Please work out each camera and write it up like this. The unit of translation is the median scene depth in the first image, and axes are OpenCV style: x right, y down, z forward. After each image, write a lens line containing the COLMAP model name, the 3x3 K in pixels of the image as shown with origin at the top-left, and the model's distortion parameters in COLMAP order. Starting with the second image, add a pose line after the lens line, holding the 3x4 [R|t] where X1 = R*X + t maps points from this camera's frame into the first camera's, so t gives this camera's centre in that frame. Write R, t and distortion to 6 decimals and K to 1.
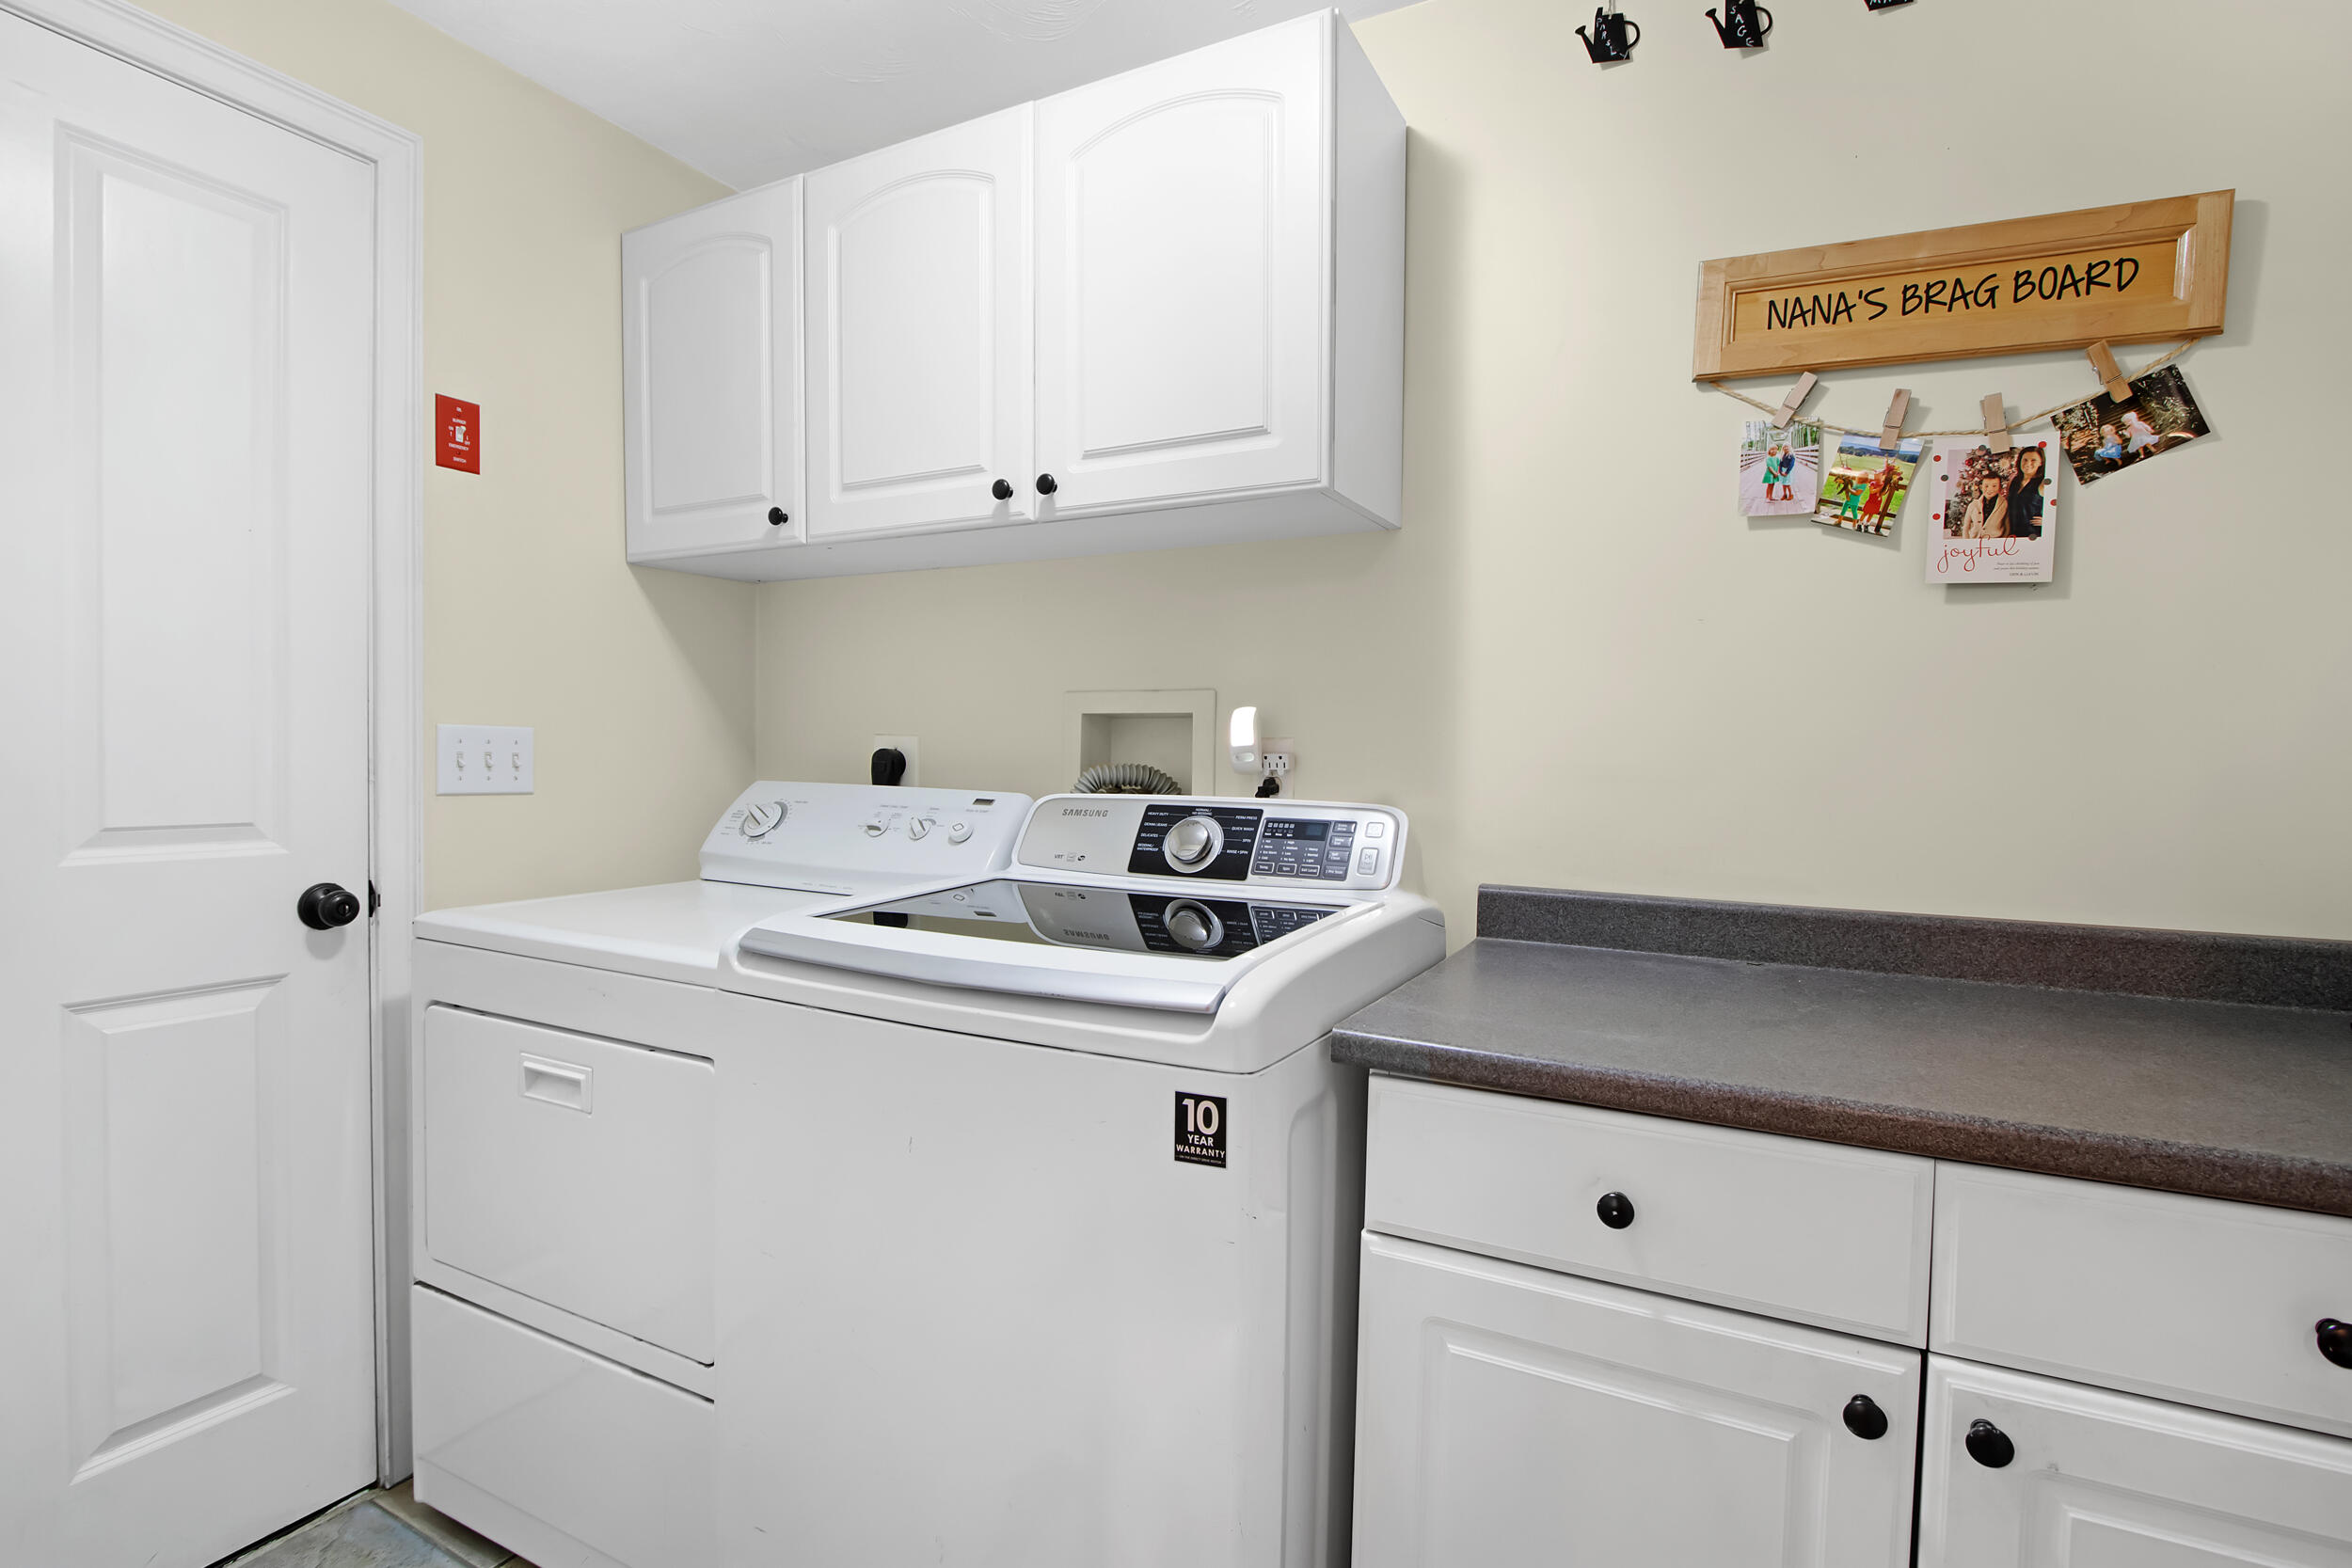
lens RADIAL K [[1184.5, 0, 1176.0], [0, 1184.5, 796.9], [0, 0, 1]] dist [-0.000273, -0.000938]
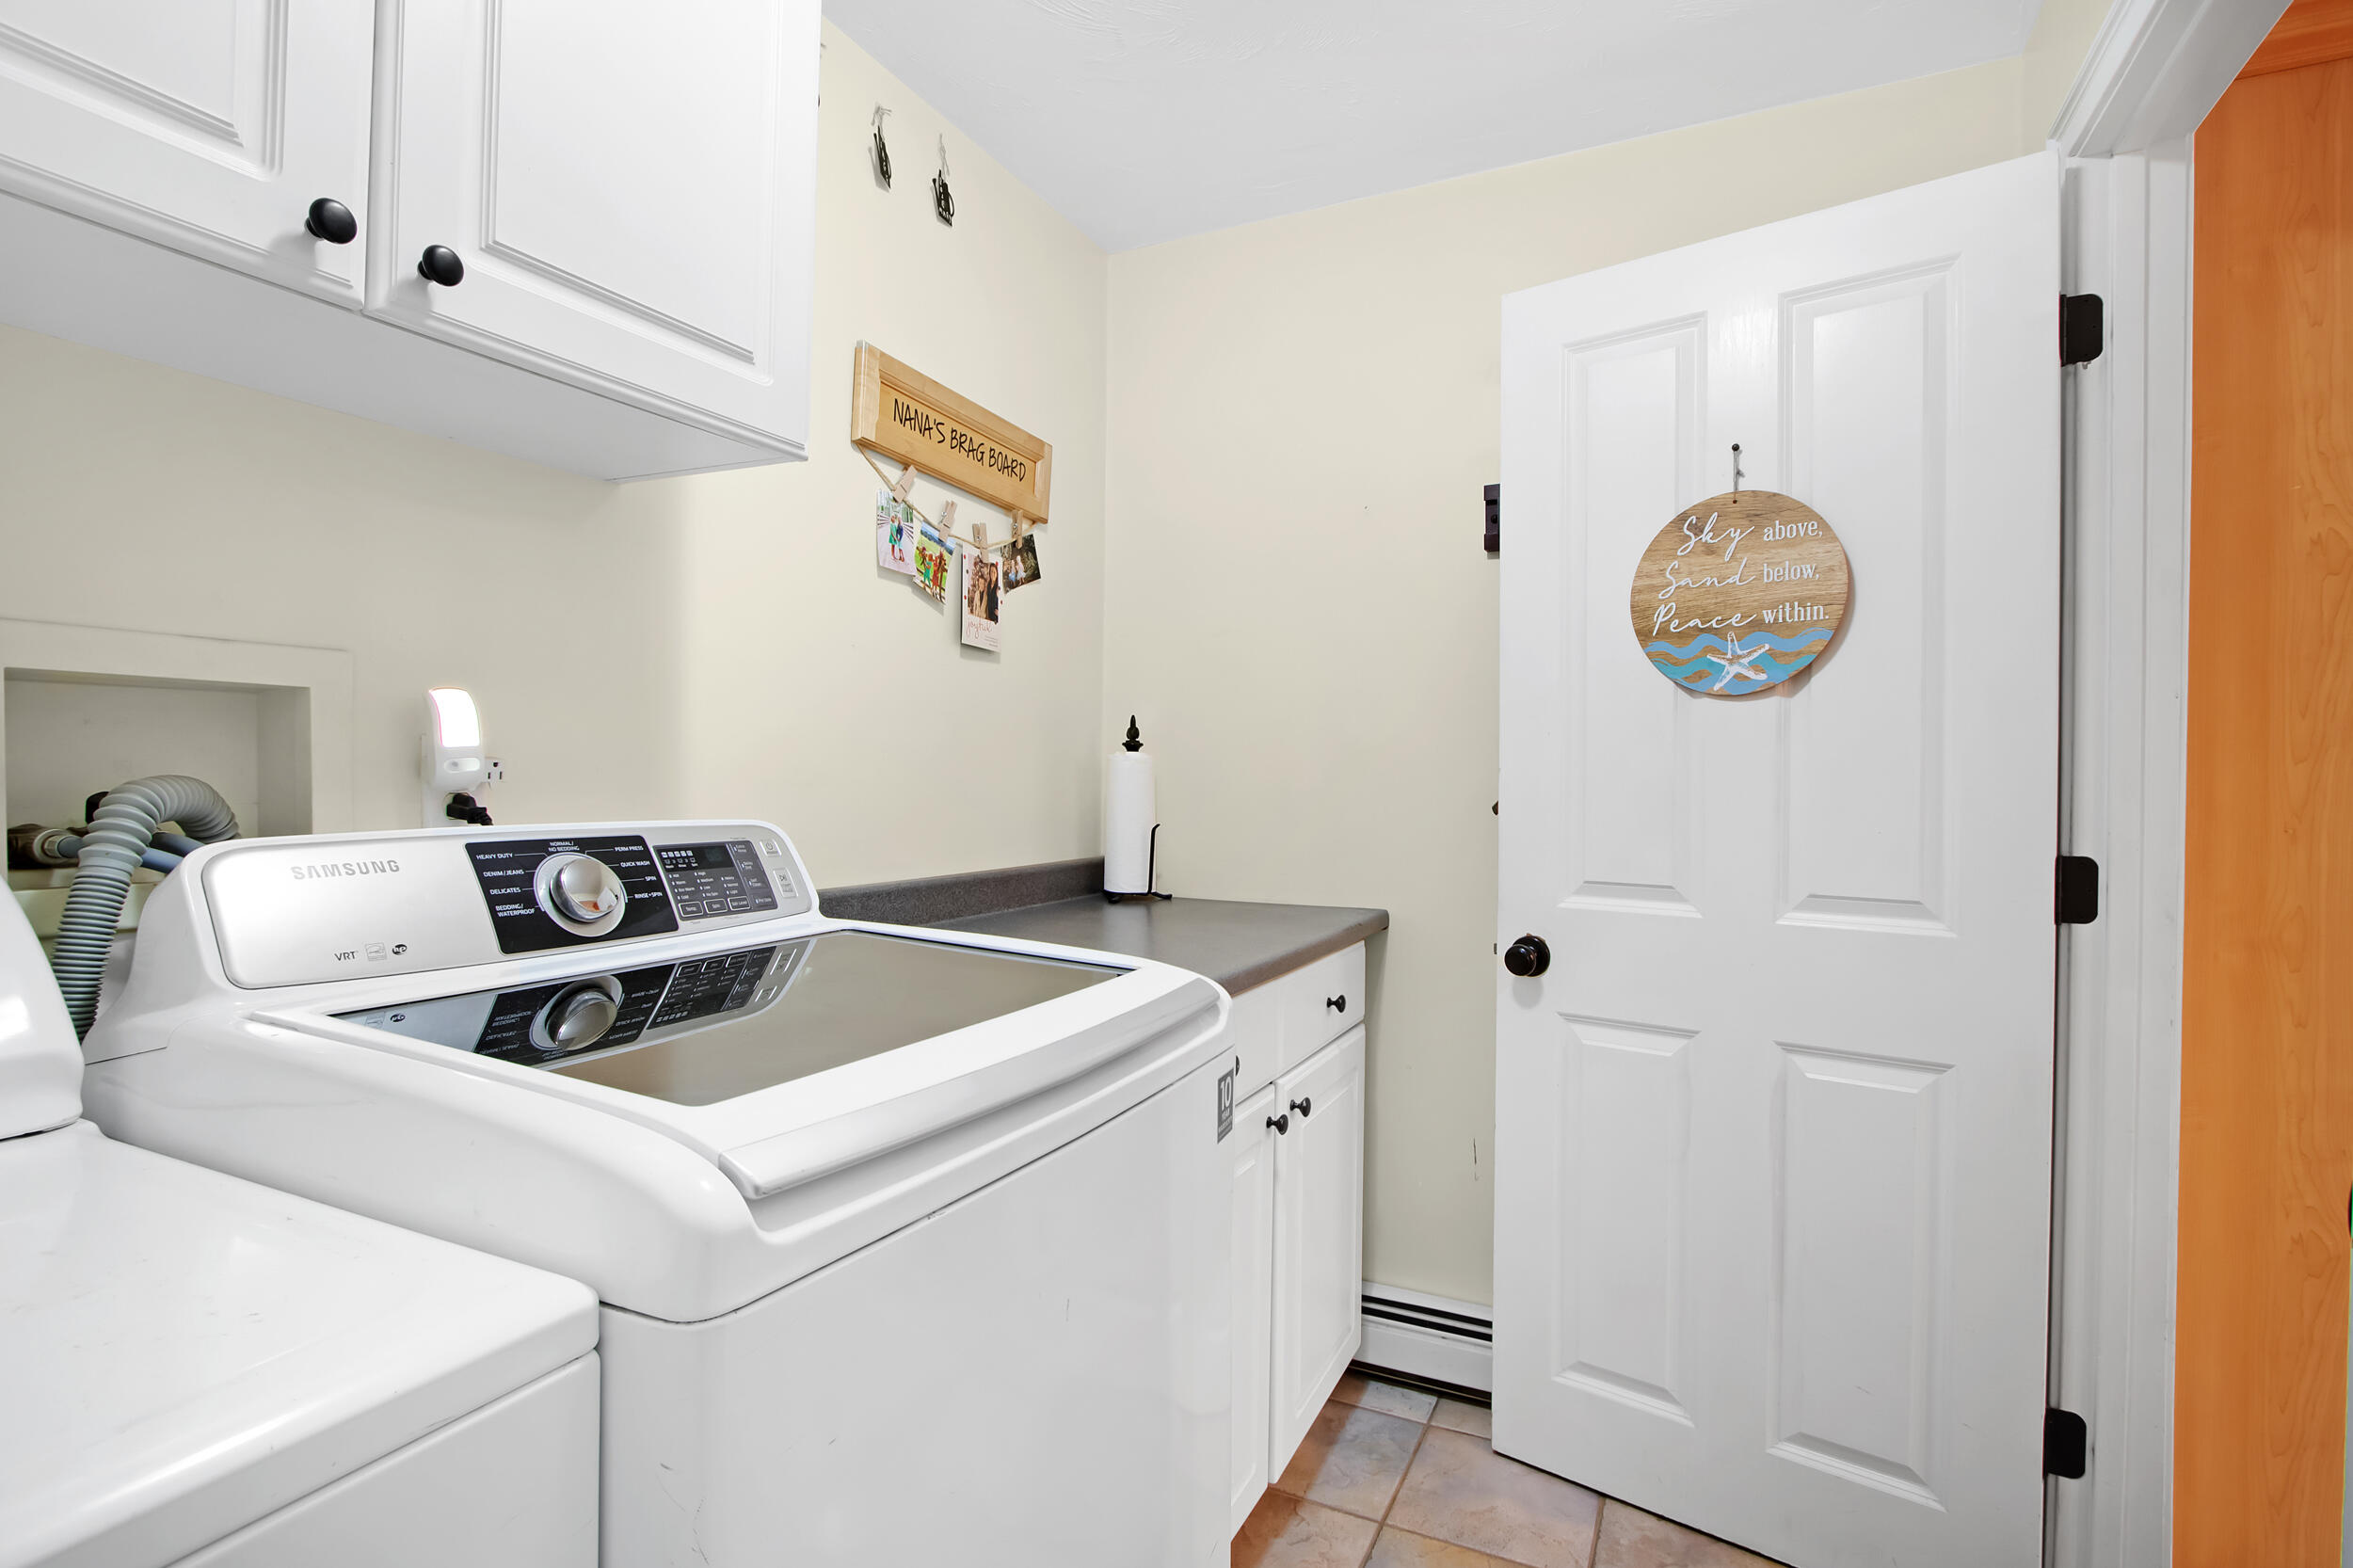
lens RADIAL K [[1135.6, 0, 1180.8], [0, 1135.6, 775.2], [0, 0, 1]] dist [-0.001570, -0.000375]
pose [[-0.040636, -0.014786, 0.999065, -0.735394], [0.022860, 0.999615, 0.015724, -0.034800], [-0.998912, 0.023477, -0.040282, 0.780409]]
